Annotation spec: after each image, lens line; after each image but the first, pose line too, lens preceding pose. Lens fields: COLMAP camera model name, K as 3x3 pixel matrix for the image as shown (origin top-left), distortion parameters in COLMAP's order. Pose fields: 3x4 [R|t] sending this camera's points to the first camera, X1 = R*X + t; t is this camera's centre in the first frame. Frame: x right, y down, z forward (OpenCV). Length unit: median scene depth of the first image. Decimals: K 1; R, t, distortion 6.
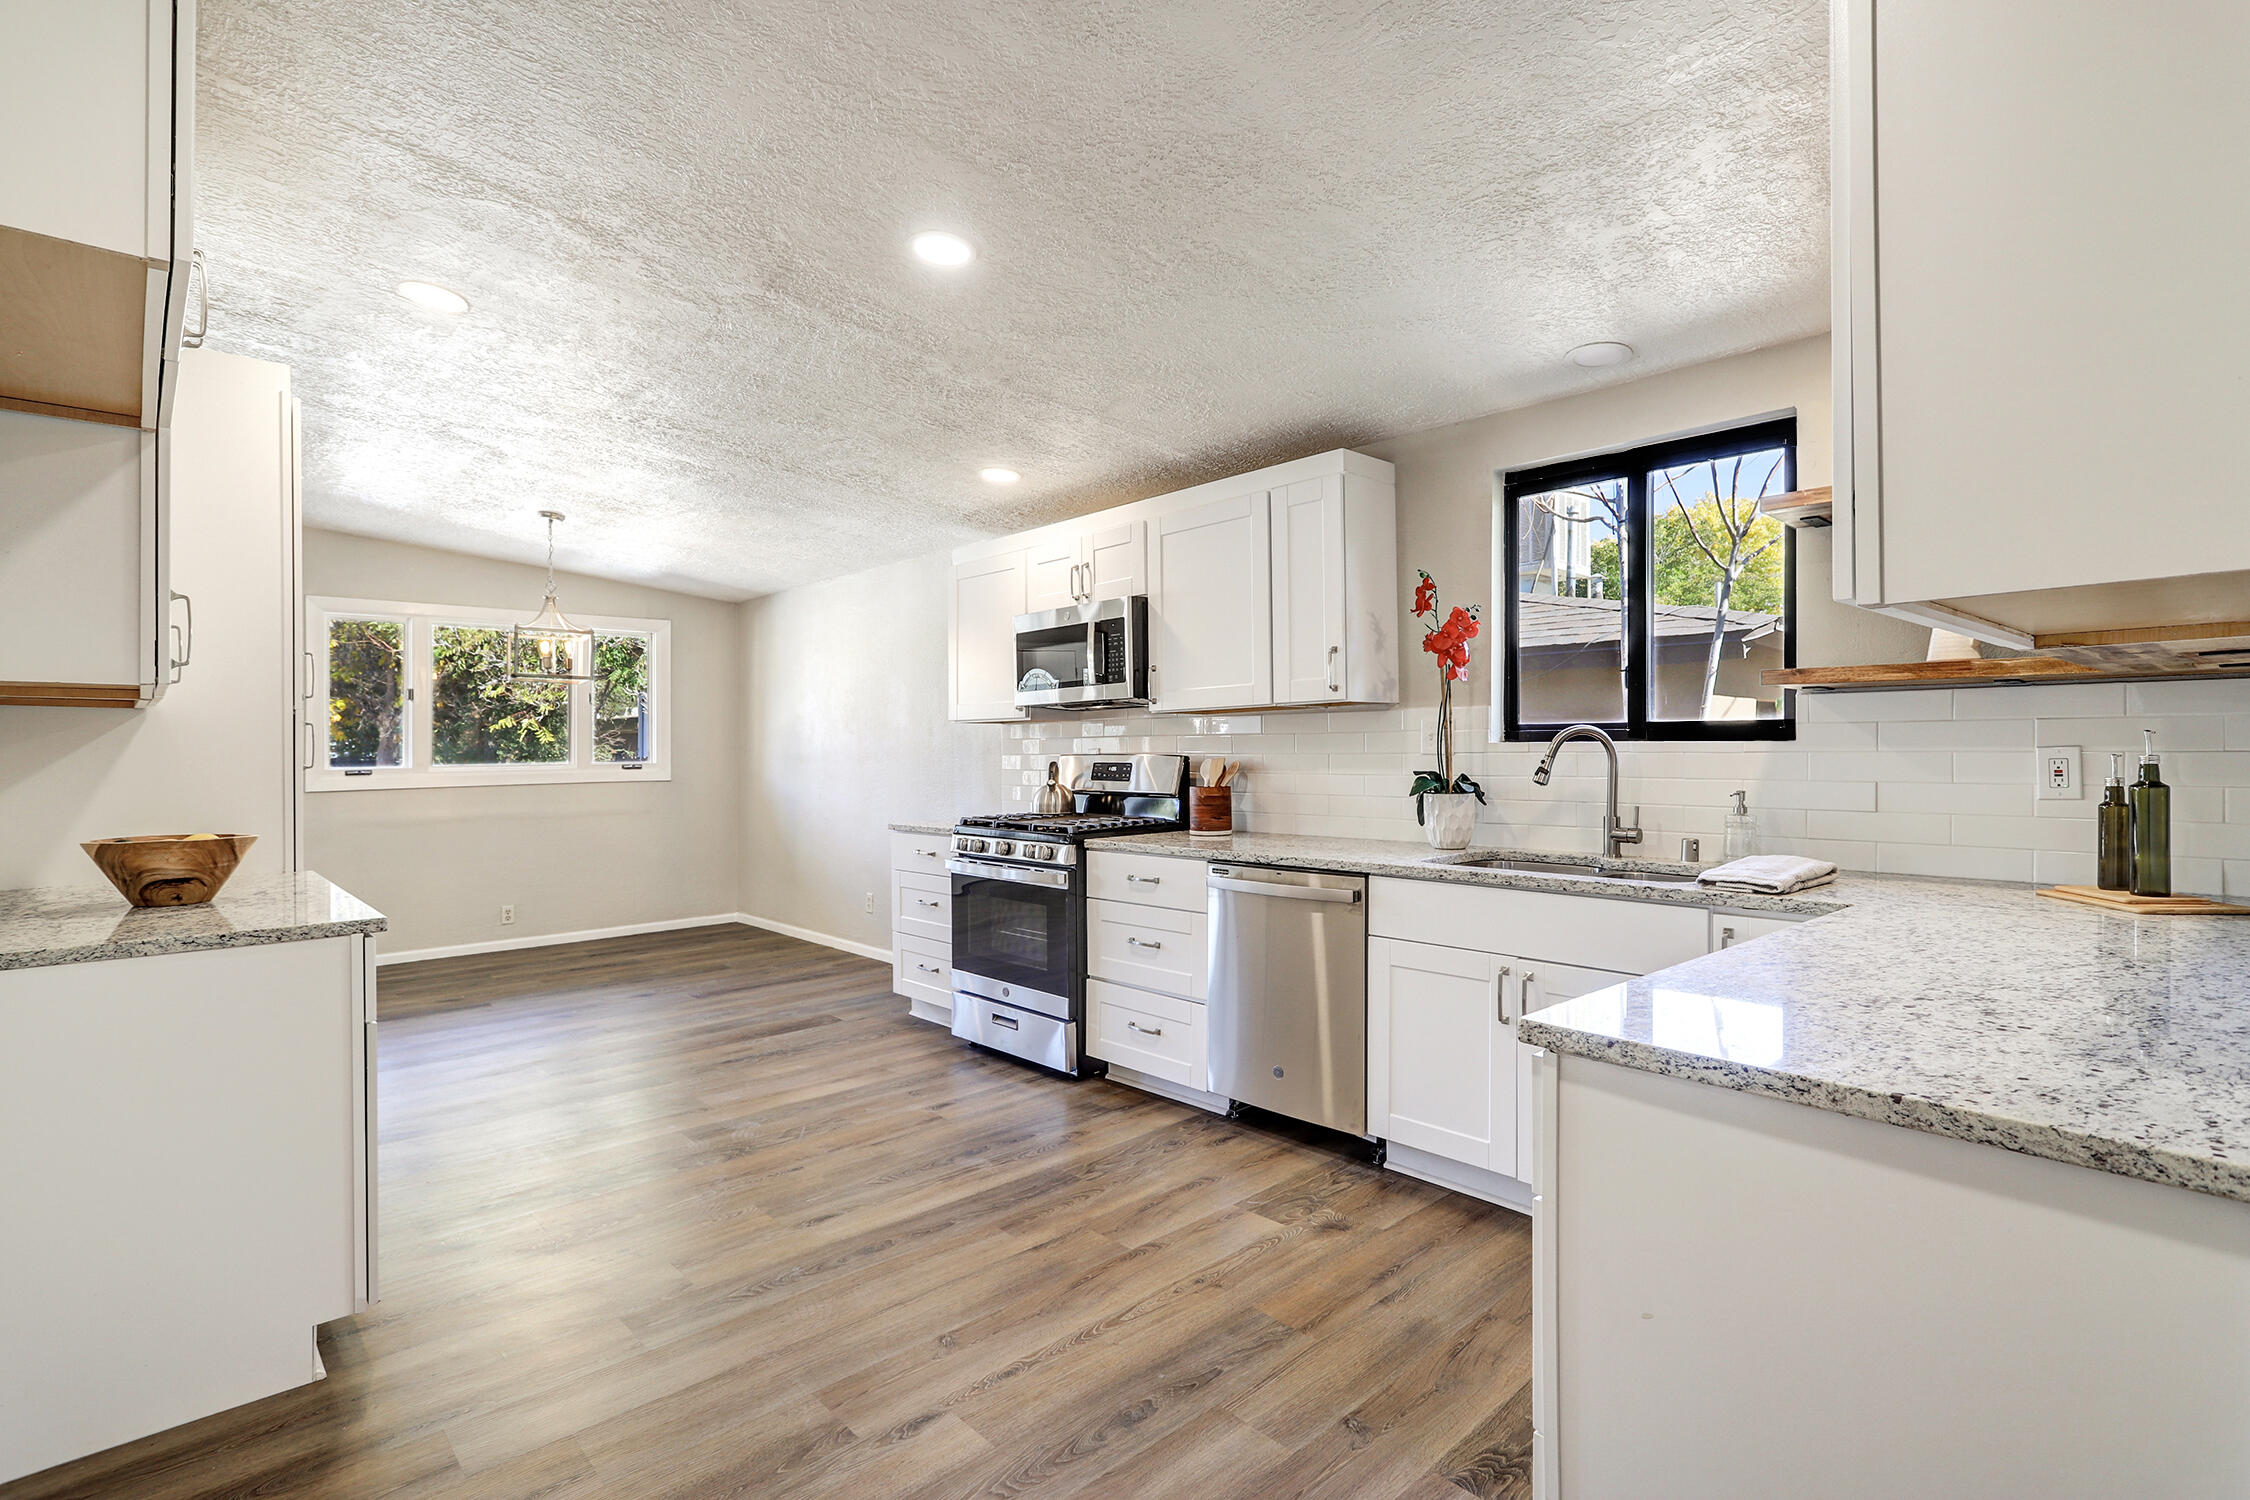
lens RADIAL K [[1066.7, 0, 1125.0], [0, 1066.7, 750.0], [0, 0, 1]] dist [-0.005190, -0.000591]
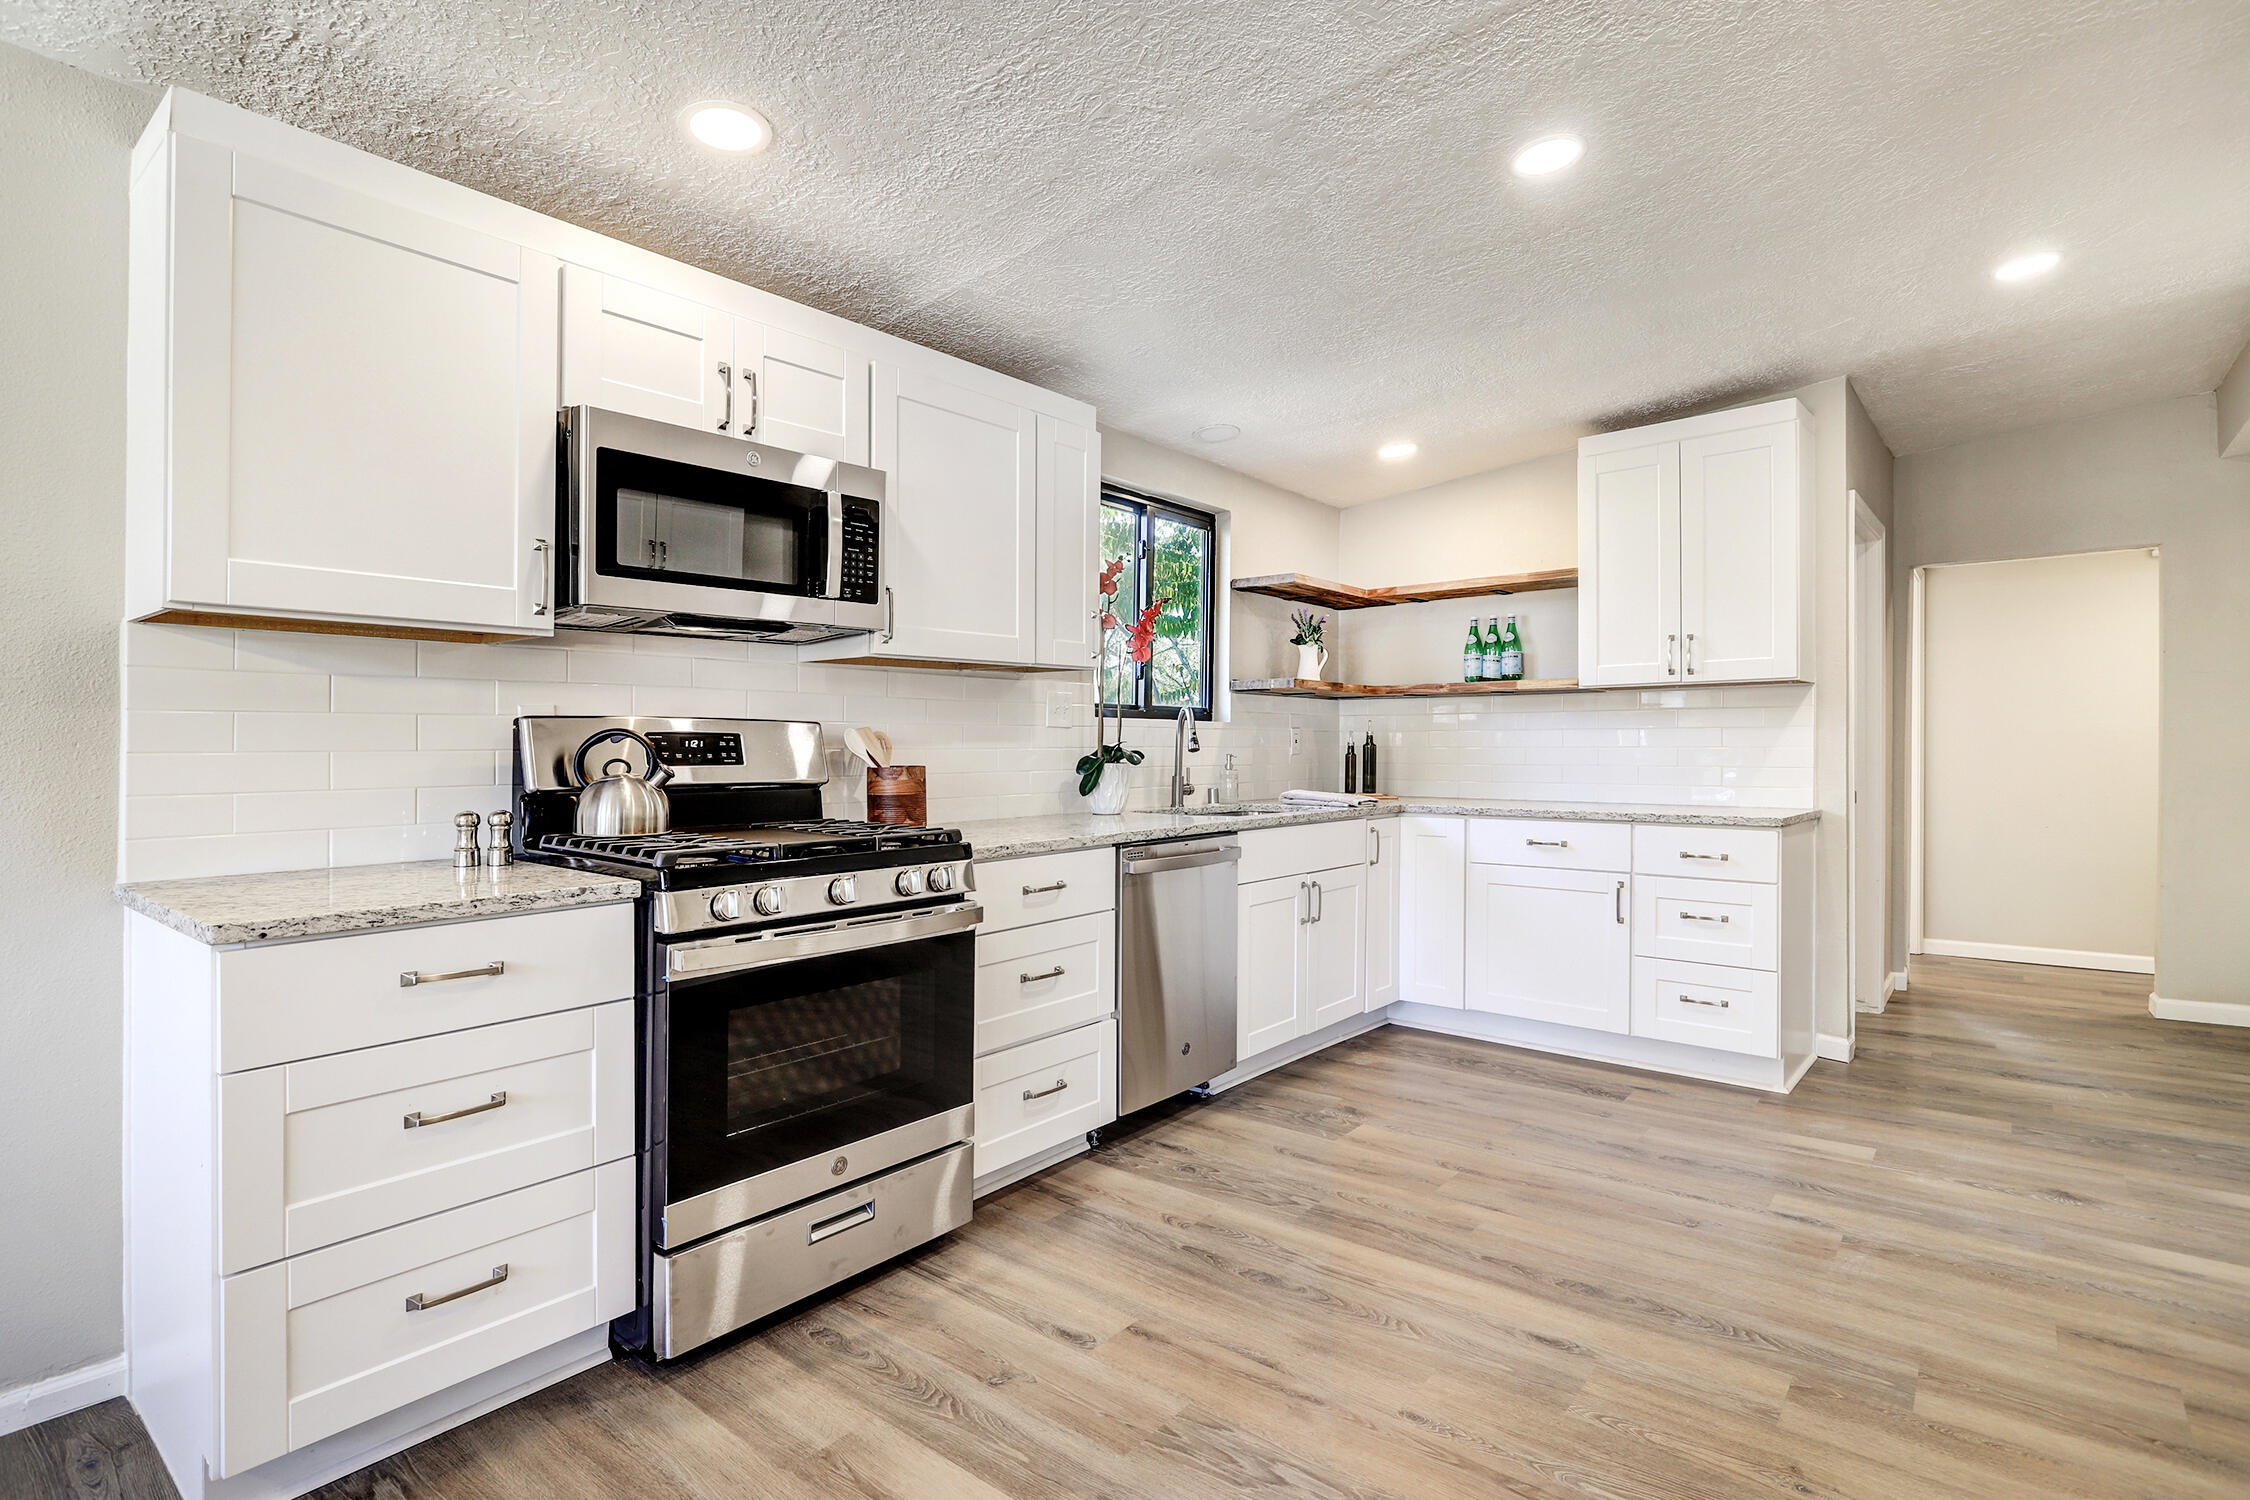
lens RADIAL K [[1103.1, 0, 1125.0], [0, 1103.1, 750.0], [0, 0, 1]] dist [-0.002749, 0.000890]
pose [[-0.142596, 0.005385, 0.989766, -0.906780], [-0.000591, 0.999985, -0.005526, 0.036444], [-0.989781, -0.001373, -0.142591, 1.277979]]
